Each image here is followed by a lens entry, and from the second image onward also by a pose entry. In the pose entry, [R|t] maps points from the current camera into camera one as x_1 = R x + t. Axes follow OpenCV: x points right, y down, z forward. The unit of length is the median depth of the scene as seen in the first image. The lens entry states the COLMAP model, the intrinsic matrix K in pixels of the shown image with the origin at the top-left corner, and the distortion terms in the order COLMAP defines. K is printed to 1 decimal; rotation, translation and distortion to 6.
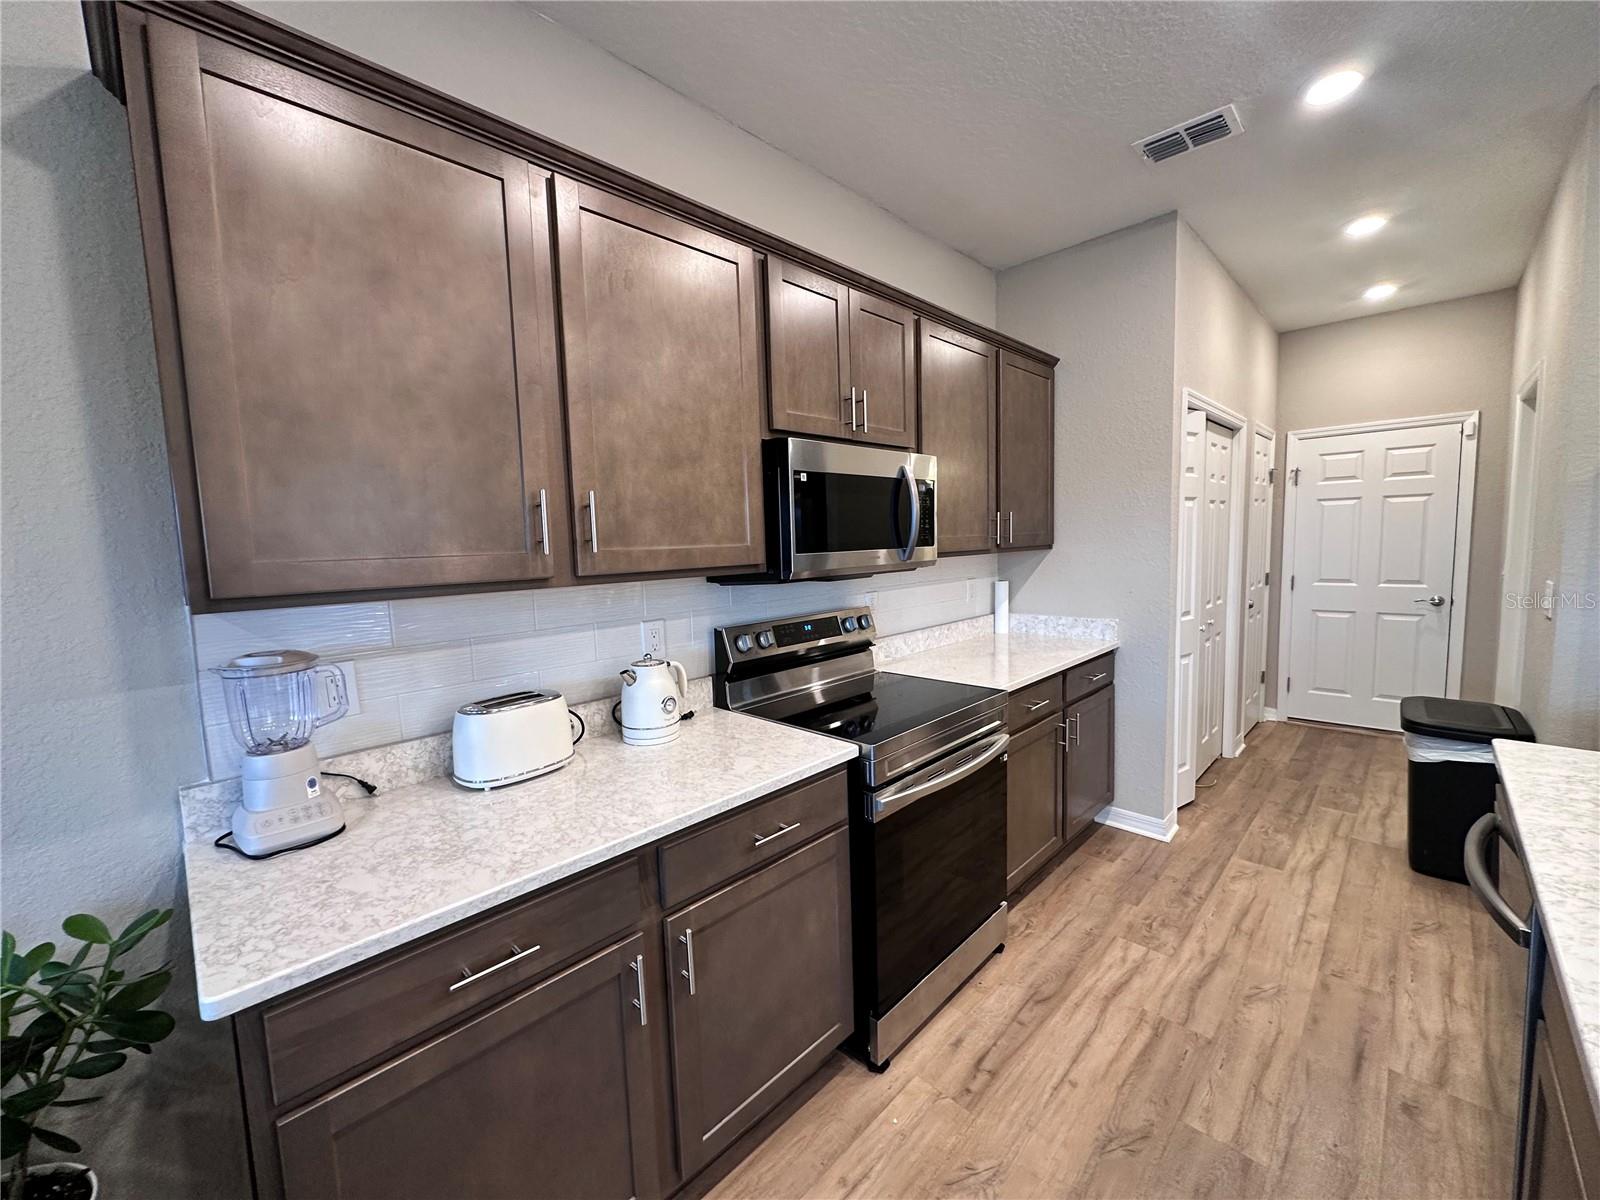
lens RADIAL K [[636.2, 0, 799.5], [0, 636.2, 599.8], [0, 0, 1]] dist [-0.004310, 0.000739]
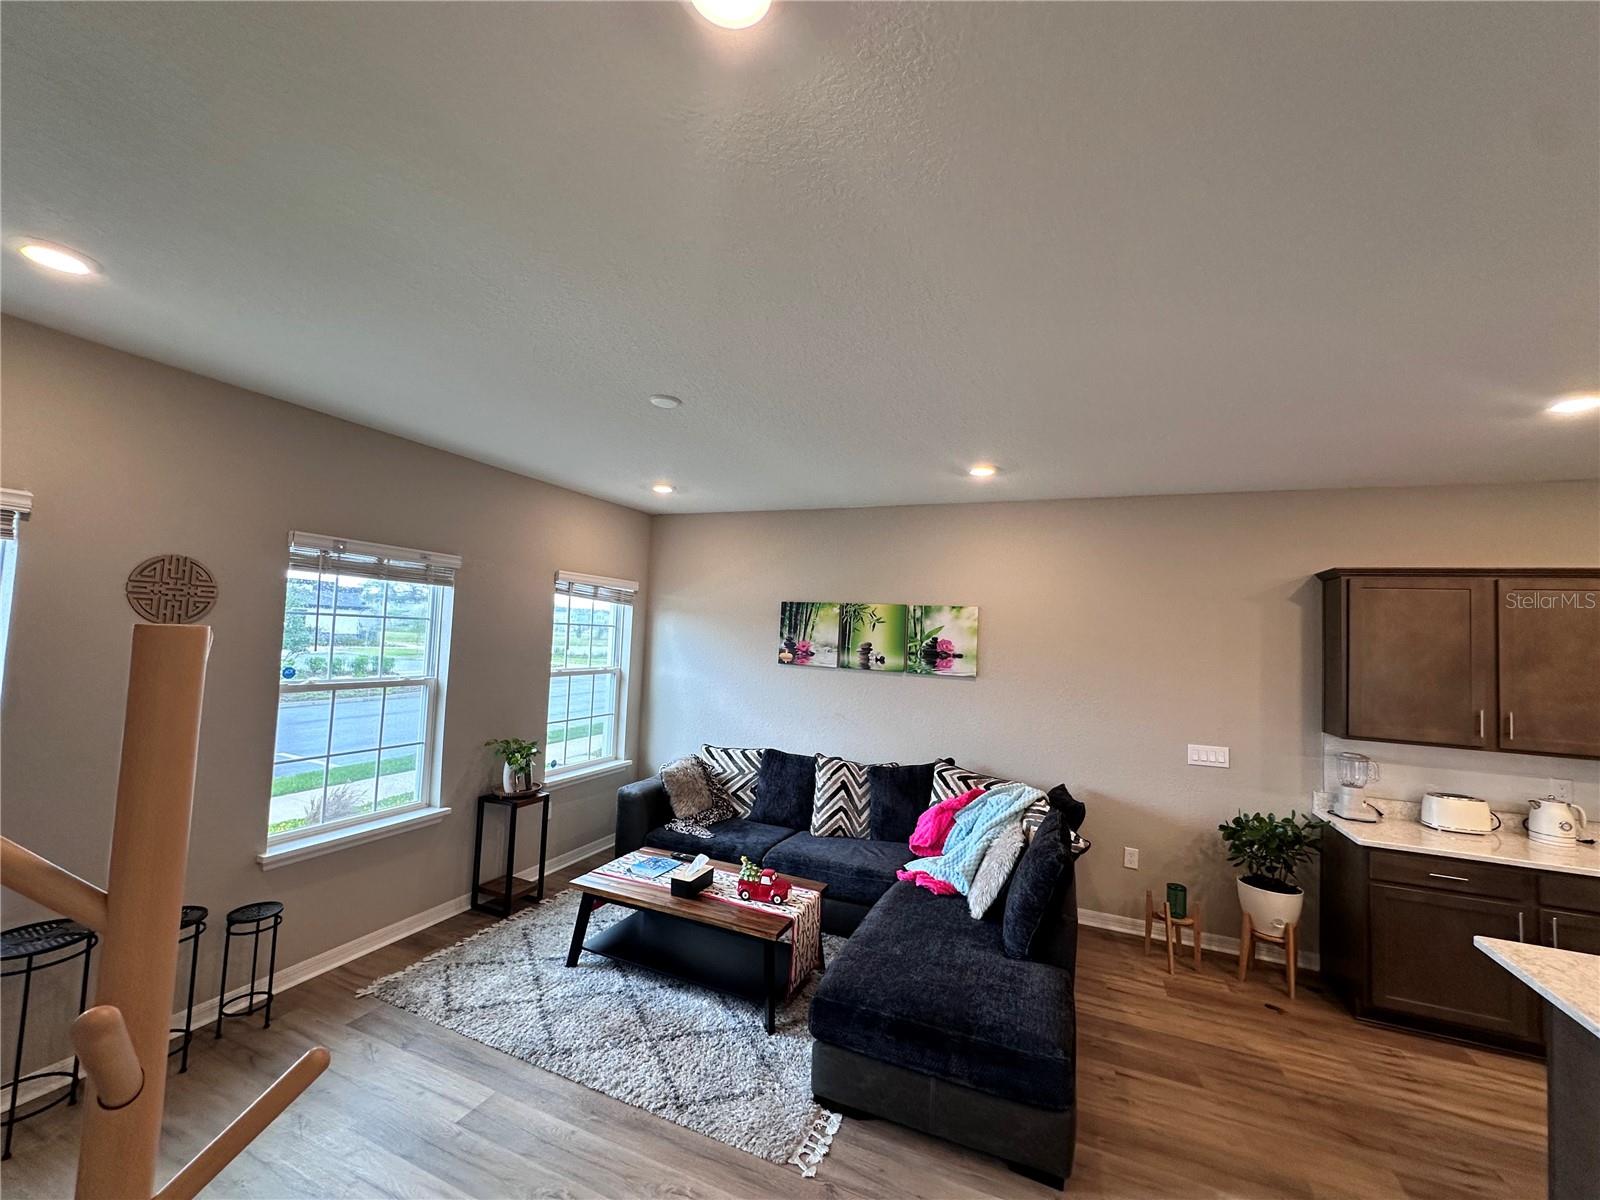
lens RADIAL K [[636.2, 0, 799.5], [0, 636.2, 599.8], [0, 0, 1]] dist [-0.004310, 0.000739]
pose [[0.365470, -0.002309, -0.930820, 0.671281], [-0.143156, 0.987960, -0.058658, -0.056100], [0.919749, 0.154690, 0.360739, -1.748830]]
